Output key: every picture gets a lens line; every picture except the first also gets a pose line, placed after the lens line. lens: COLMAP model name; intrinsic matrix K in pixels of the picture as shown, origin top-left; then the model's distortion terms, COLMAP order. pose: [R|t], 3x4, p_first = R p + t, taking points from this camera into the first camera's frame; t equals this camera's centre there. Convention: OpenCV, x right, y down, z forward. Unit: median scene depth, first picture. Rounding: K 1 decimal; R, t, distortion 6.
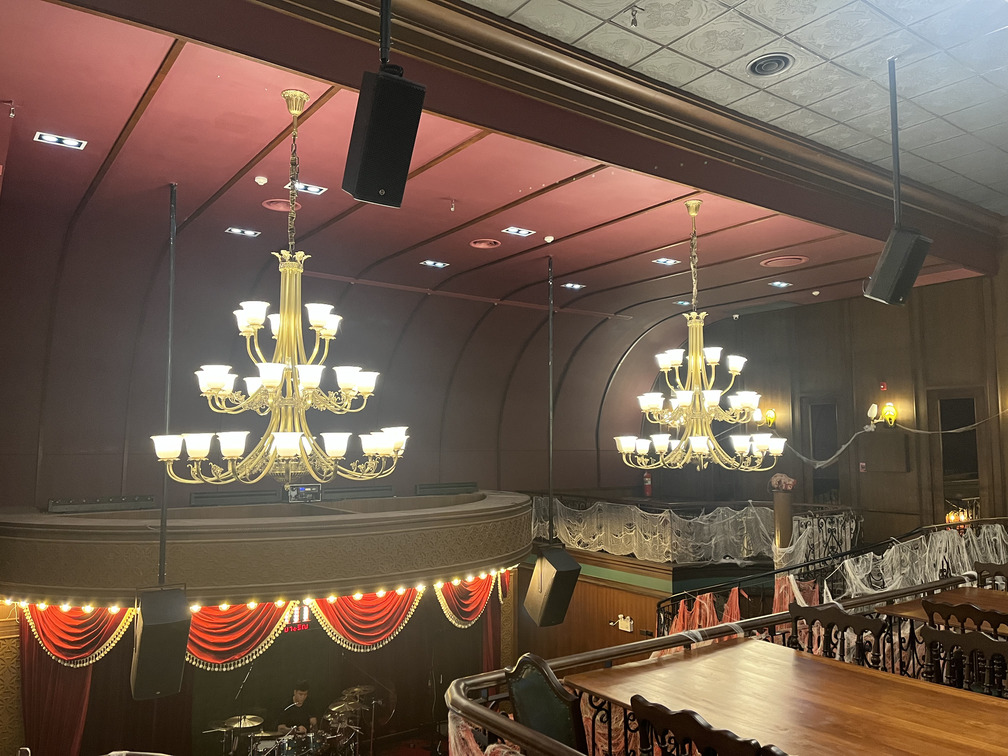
lens RADIAL K [[765.1, 0, 502.4], [0, 765.1, 380.8], [0, 0, 1]] dist [0.073240, -0.091572]
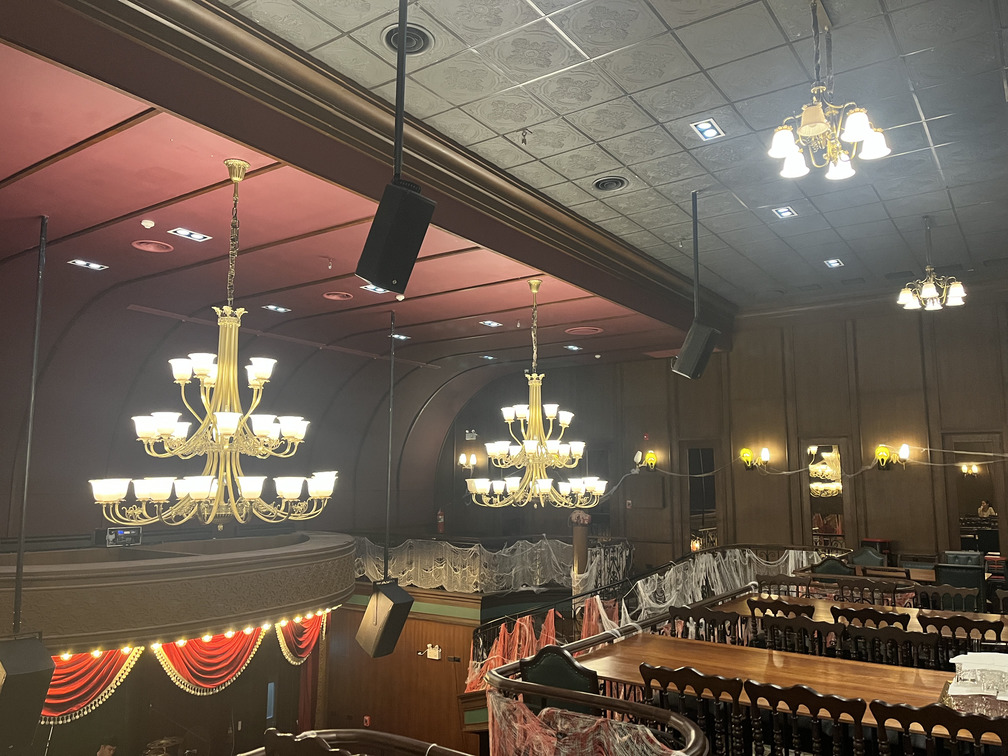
lens RADIAL K [[767.5, 0, 504.6], [0, 767.5, 388.7], [0, 0, 1]] dist [0.084852, -0.106946]
pose [[0.943572, 0.043347, 0.328318, -0.171297], [-0.030538, 0.998561, -0.044073, -0.011861], [-0.329756, 0.031560, 0.943539, -0.093648]]
